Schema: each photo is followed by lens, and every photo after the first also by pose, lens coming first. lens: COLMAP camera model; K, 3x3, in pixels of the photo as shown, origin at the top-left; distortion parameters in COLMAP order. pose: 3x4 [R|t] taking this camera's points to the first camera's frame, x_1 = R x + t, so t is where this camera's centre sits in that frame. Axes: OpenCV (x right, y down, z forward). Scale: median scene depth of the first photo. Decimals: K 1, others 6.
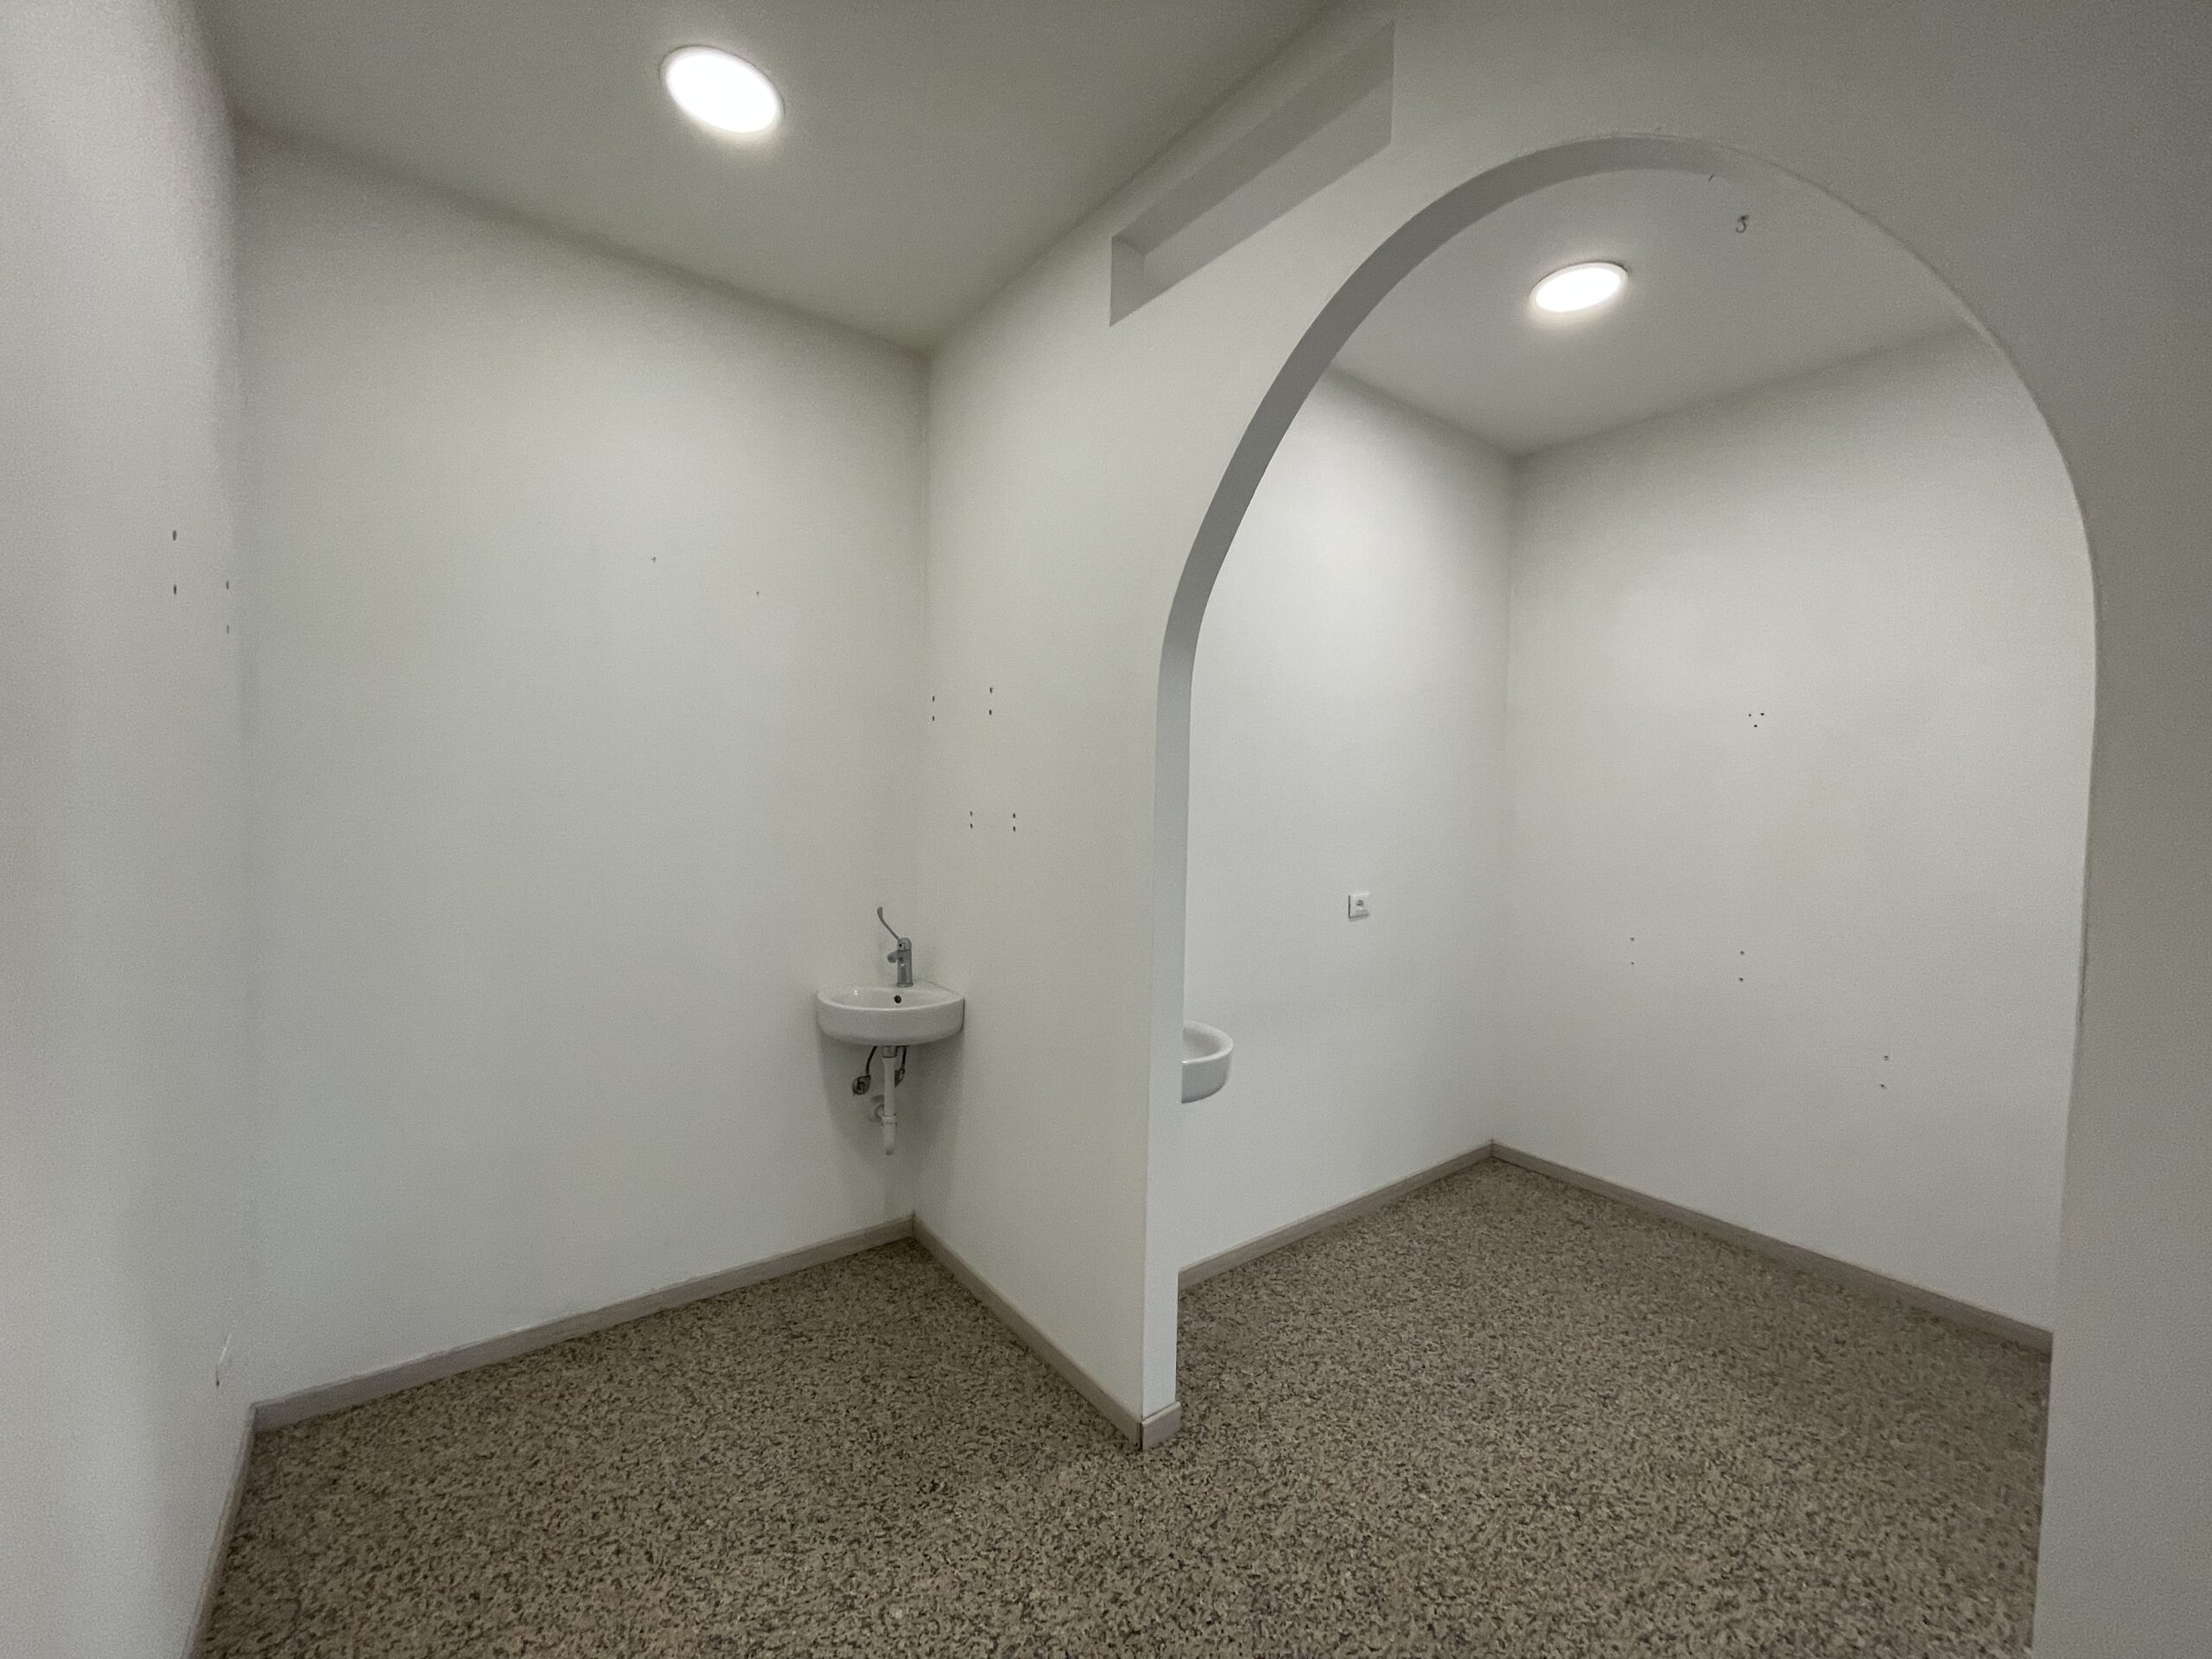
lens RADIAL K [[890.7, 0, 1105.8], [0, 890.7, 822.2], [0, 0, 1]] dist [0.002365, 0.000464]
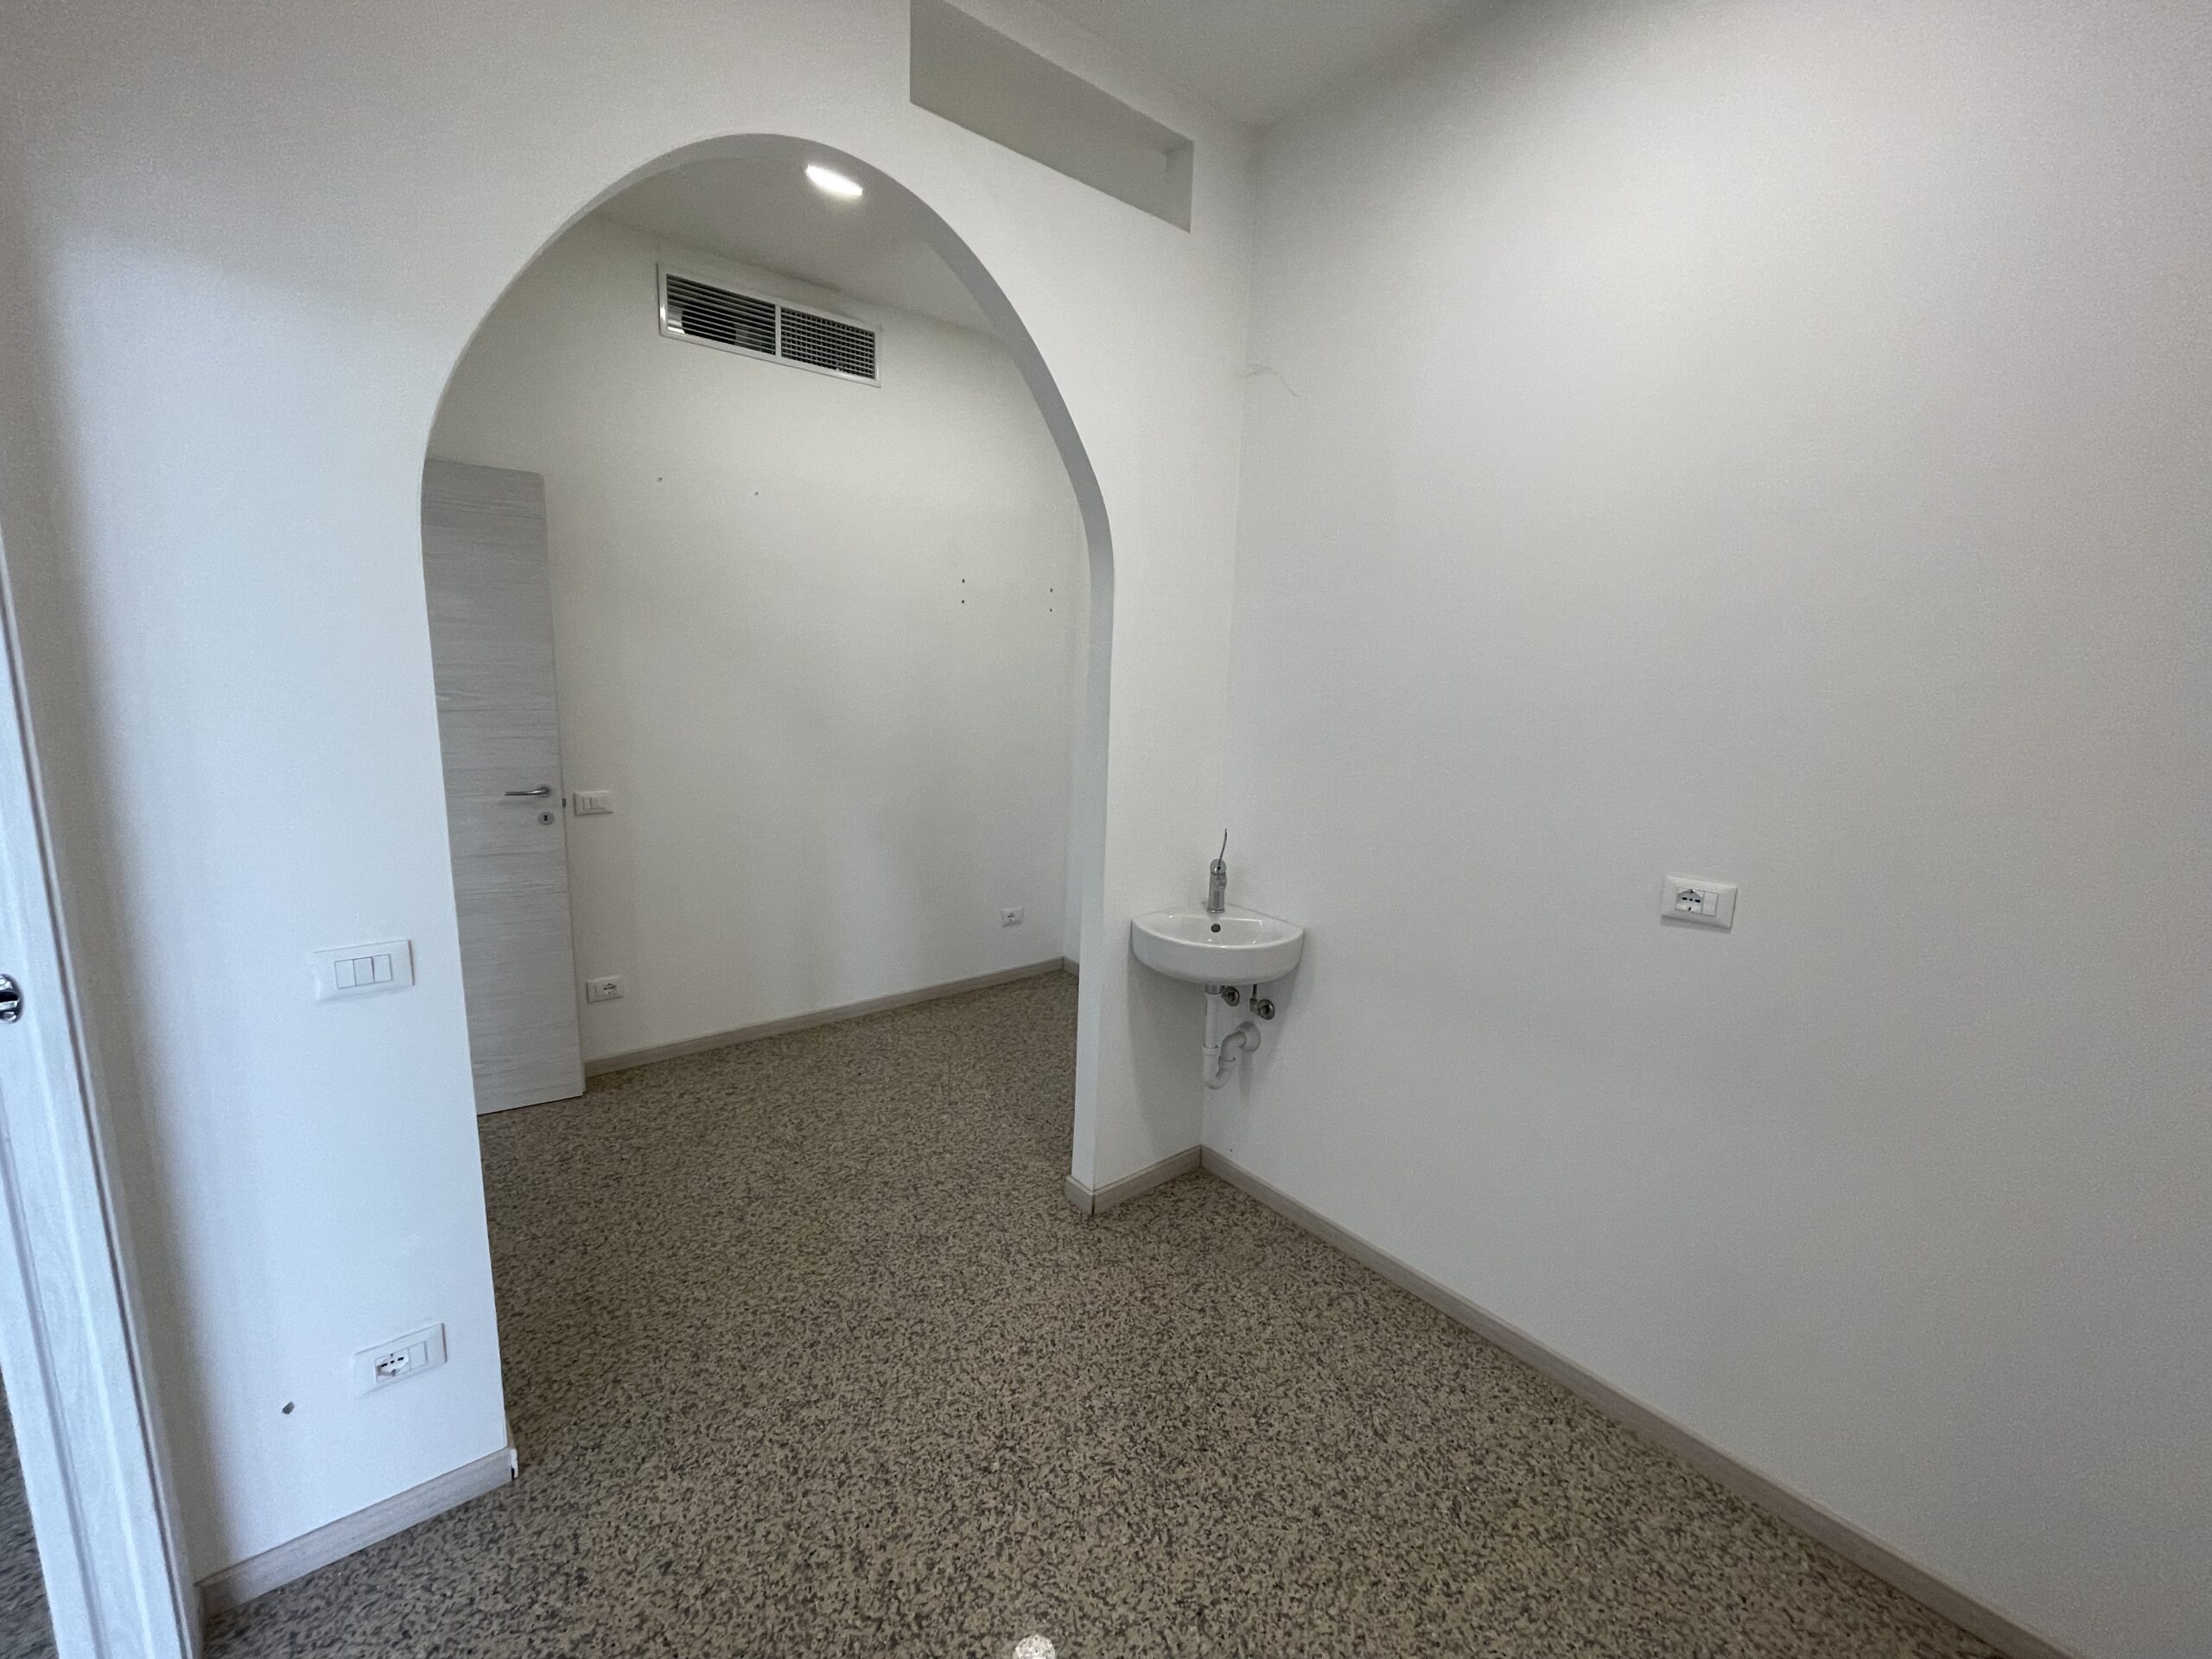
lens RADIAL K [[895.1, 0, 1099.6], [0, 895.1, 824.9], [0, 0, 1]] dist [0.000023, 0.000749]
pose [[0.033544, 0.147305, -0.988522, 1.409357], [-0.055728, 0.987816, 0.145308, -0.018657], [0.997882, 0.050214, 0.041344, 1.097484]]
